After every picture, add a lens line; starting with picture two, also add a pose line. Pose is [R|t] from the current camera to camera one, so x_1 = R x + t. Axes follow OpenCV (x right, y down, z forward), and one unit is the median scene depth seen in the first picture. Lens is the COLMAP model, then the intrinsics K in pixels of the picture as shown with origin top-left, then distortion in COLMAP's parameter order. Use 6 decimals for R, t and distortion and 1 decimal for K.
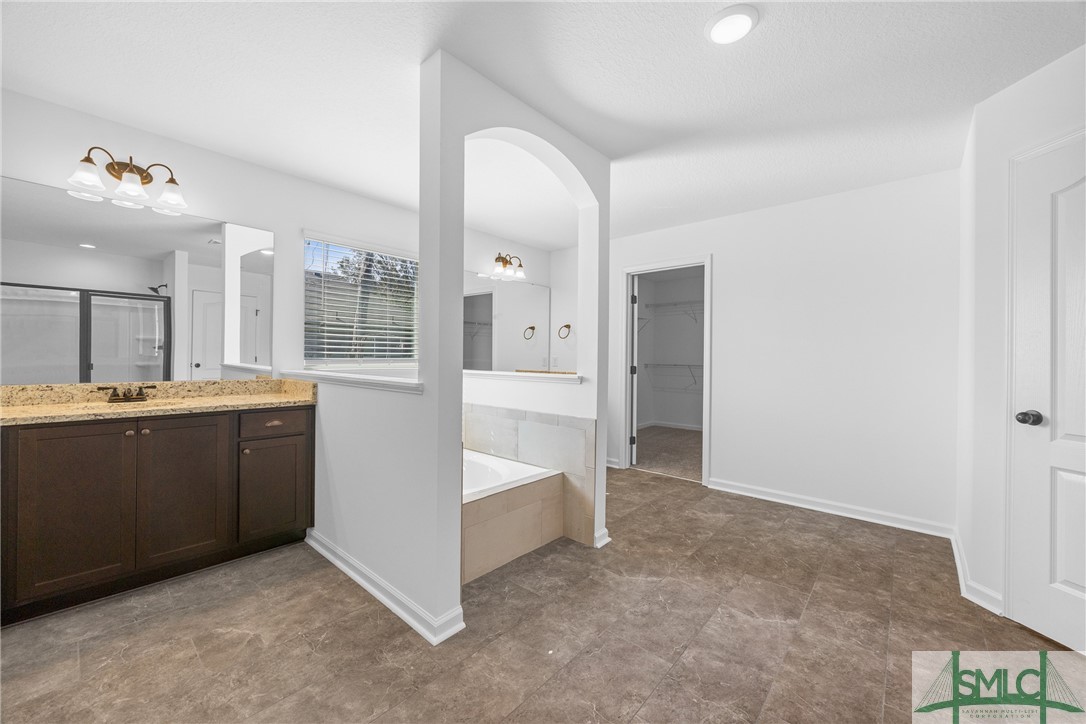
lens RADIAL K [[430.3, 0, 547.4], [0, 430.3, 366.4], [0, 0, 1]] dist [0.001029, -0.000204]
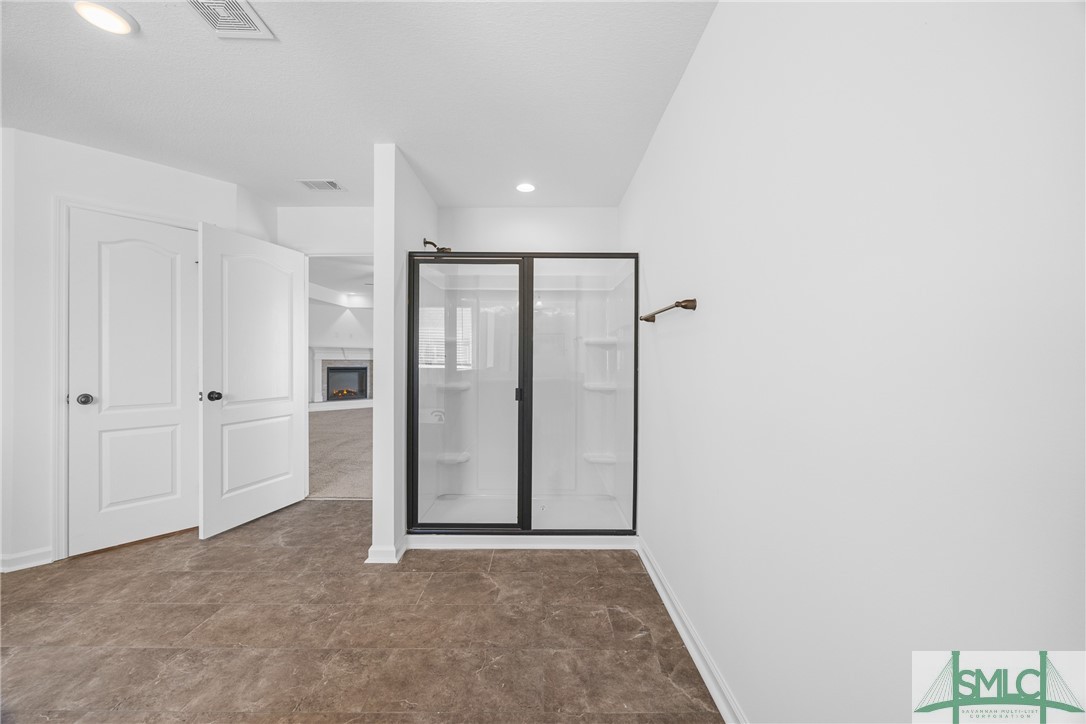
lens RADIAL K [[430.3, 0, 543.6], [0, 430.3, 353.2], [0, 0, 1]] dist [0.001029, -0.000204]
pose [[-0.671470, 0.006019, 0.741008, -0.921472], [0.008374, 0.999965, -0.000535, -0.016817], [-0.740985, 0.005846, -0.671496, 0.859804]]
